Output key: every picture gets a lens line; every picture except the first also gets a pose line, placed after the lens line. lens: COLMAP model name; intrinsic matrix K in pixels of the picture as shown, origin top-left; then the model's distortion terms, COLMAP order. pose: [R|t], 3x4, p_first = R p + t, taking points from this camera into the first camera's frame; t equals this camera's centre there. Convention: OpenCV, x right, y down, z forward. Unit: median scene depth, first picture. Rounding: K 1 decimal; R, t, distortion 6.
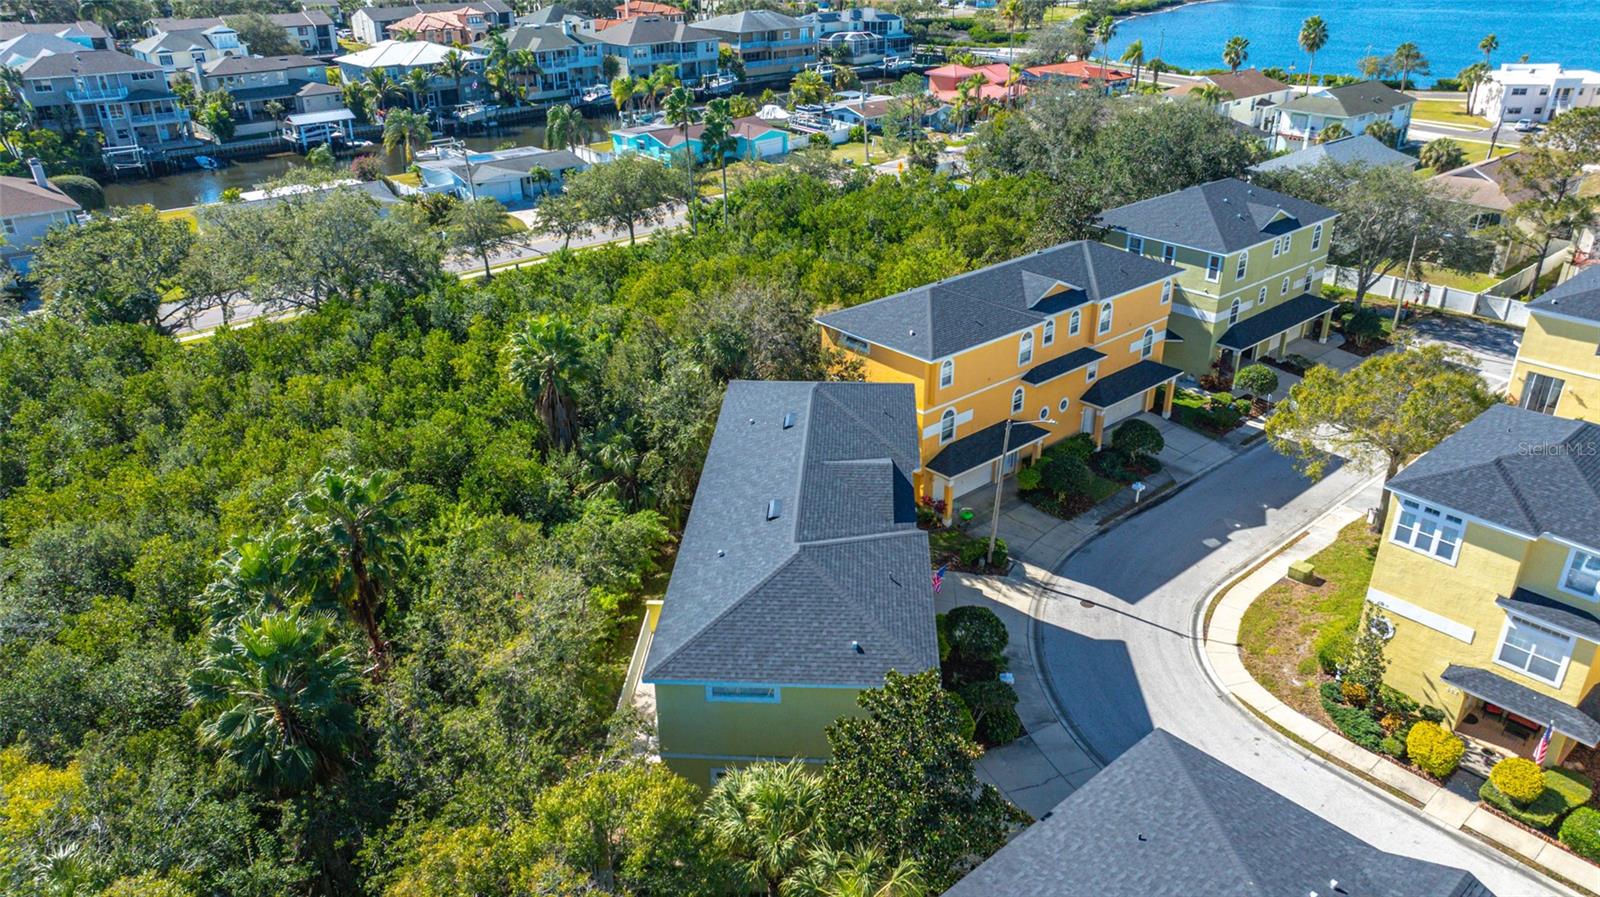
lens RADIAL K [[1117.5, 0, 803.8], [0, 1117.5, 448.8], [0, 0, 1]] dist [-0.033876, 0.036745]
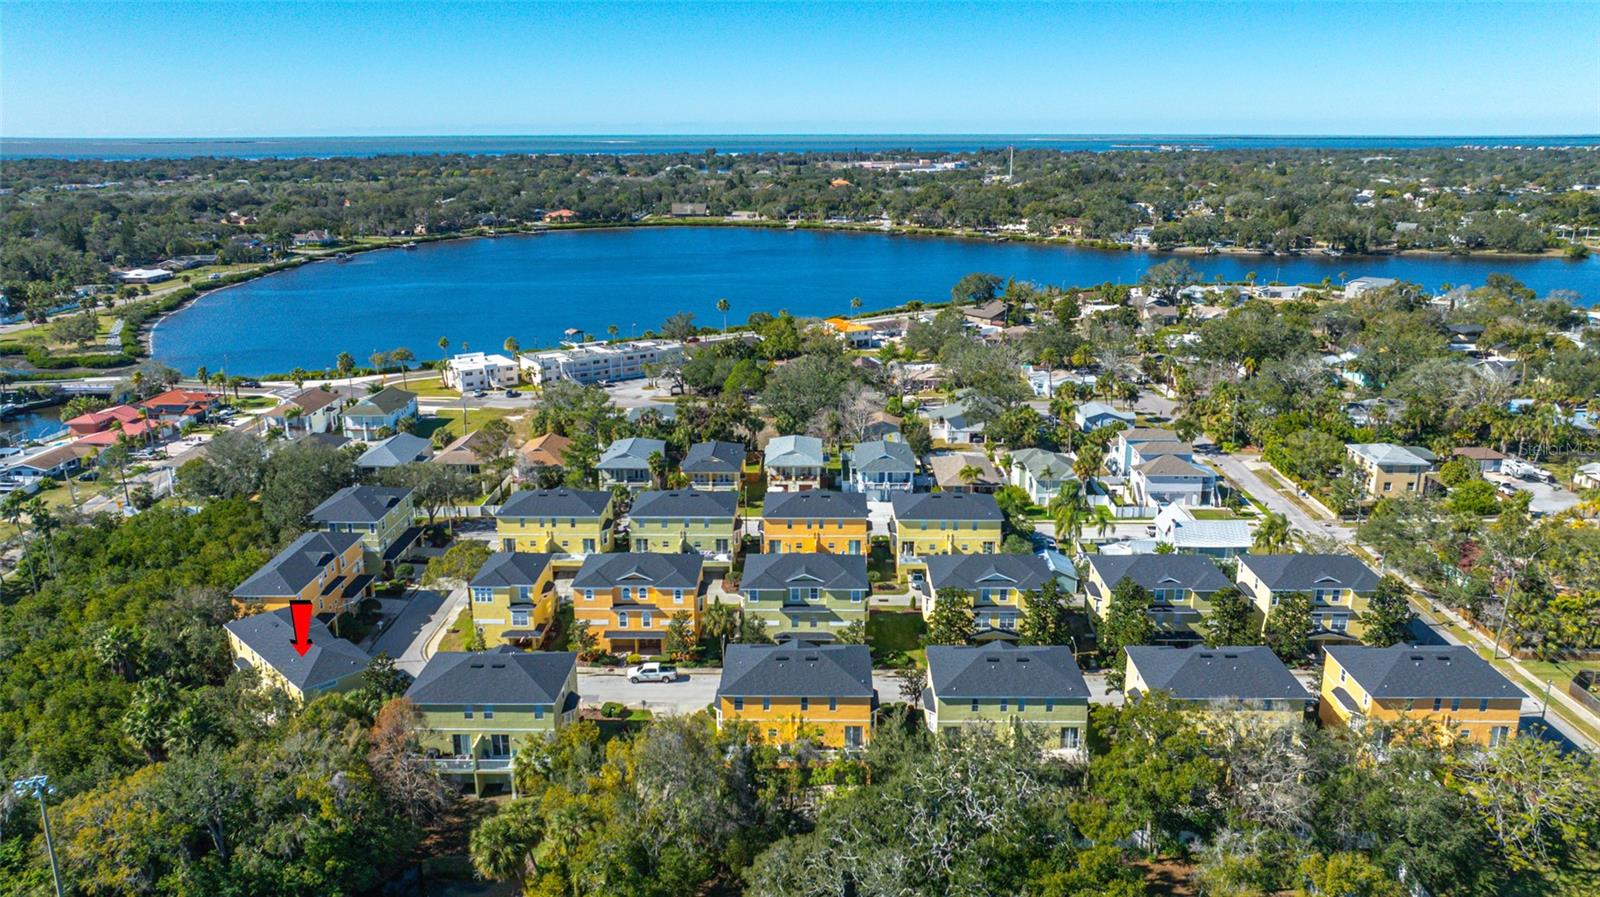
lens RADIAL K [[1117.5, 0, 798.3], [0, 1117.5, 461.8], [0, 0, 1]] dist [-0.033876, 0.036745]
pose [[0.667896, -0.200973, 0.716606, -0.668641], [0.321557, 0.946268, -0.034318, 0.067623], [-0.671205, 0.253351, 0.696633, -1.230779]]
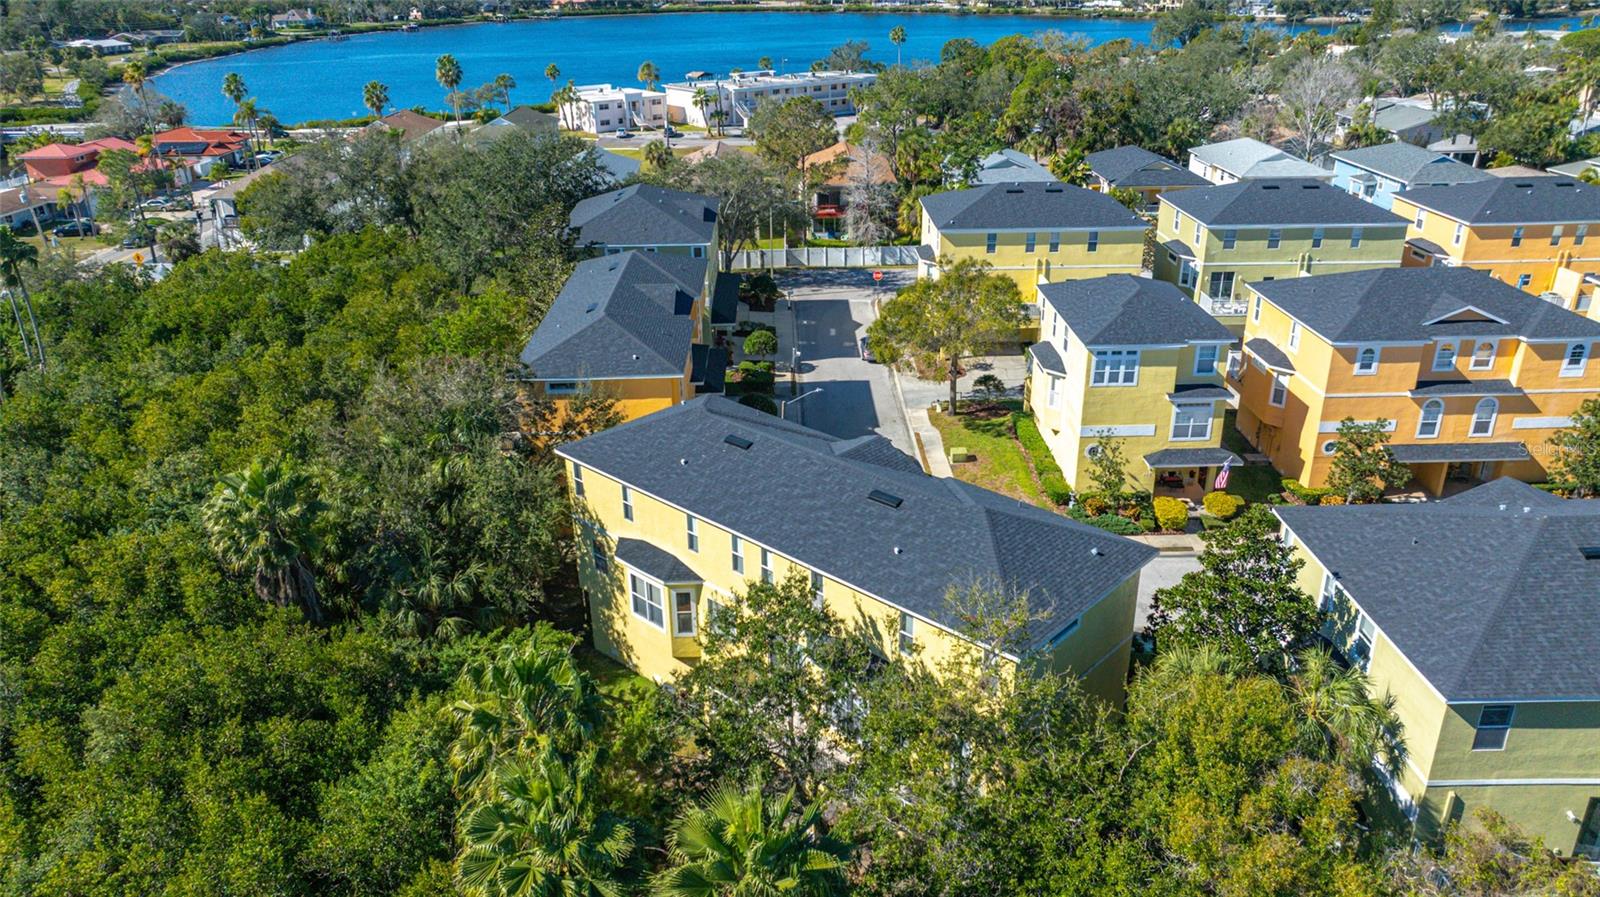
lens RADIAL K [[1117.5, 0, 812.2], [0, 1117.5, 448.7], [0, 0, 1]] dist [-0.033876, 0.036745]
pose [[0.638965, -0.309825, 0.704082, -0.407350], [0.341872, 0.934316, 0.100884, -0.060279], [-0.689092, 0.176244, 0.702916, 0.182459]]
